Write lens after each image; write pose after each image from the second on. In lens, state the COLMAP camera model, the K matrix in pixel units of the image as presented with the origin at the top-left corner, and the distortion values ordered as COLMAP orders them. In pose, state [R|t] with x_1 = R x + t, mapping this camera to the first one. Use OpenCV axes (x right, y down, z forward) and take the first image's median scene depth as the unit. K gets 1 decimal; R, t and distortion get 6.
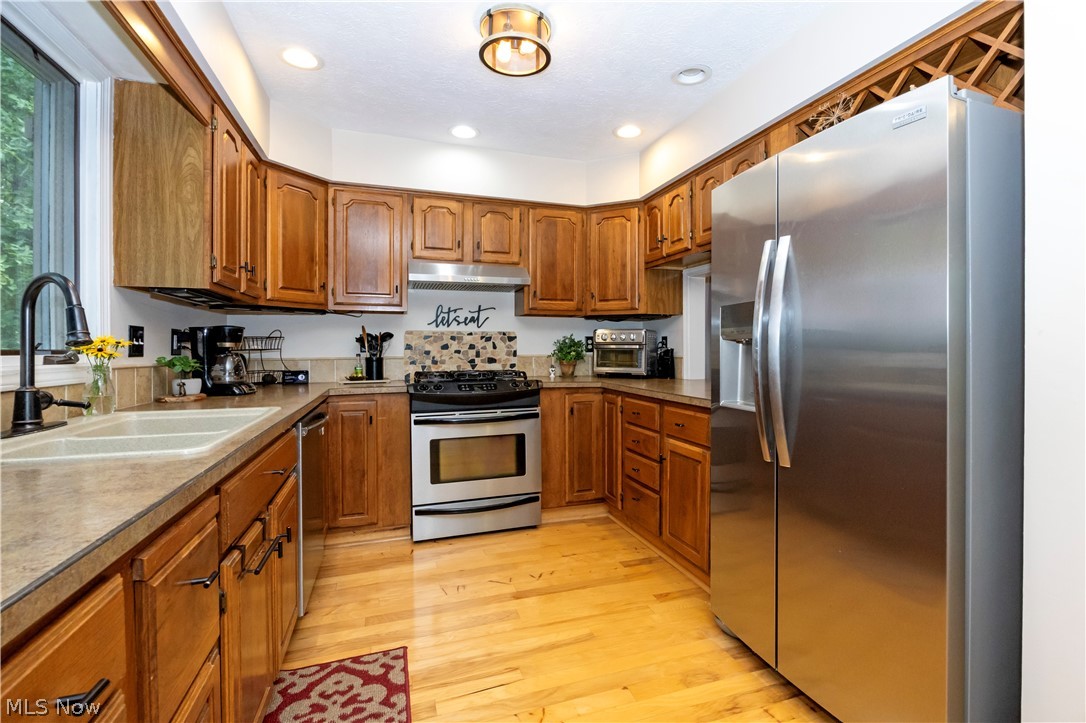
lens RADIAL K [[490.2, 0, 546.9], [0, 490.2, 354.5], [0, 0, 1]] dist [-0.010474, -0.001039]
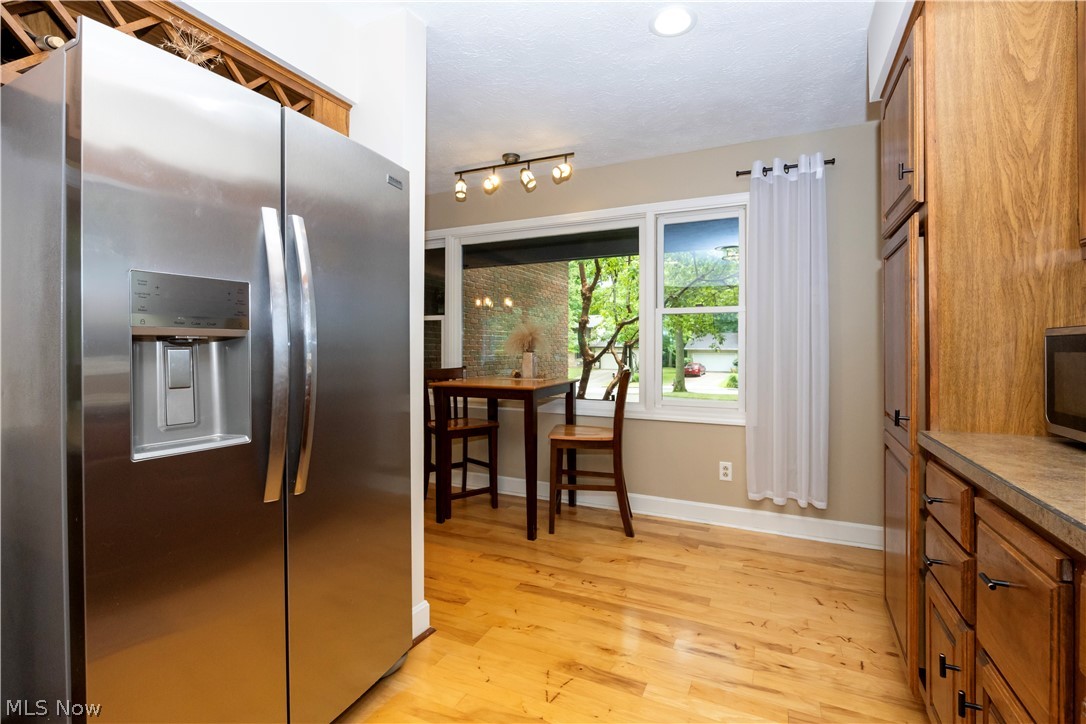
lens RADIAL K [[490.2, 0, 546.9], [0, 490.2, 355.1], [0, 0, 1]] dist [-0.010474, -0.001039]
pose [[-0.728616, -0.013469, 0.684790, -0.375433], [-0.001203, 0.999830, 0.018386, -0.023434], [-0.684922, 0.012572, -0.728508, 1.266836]]
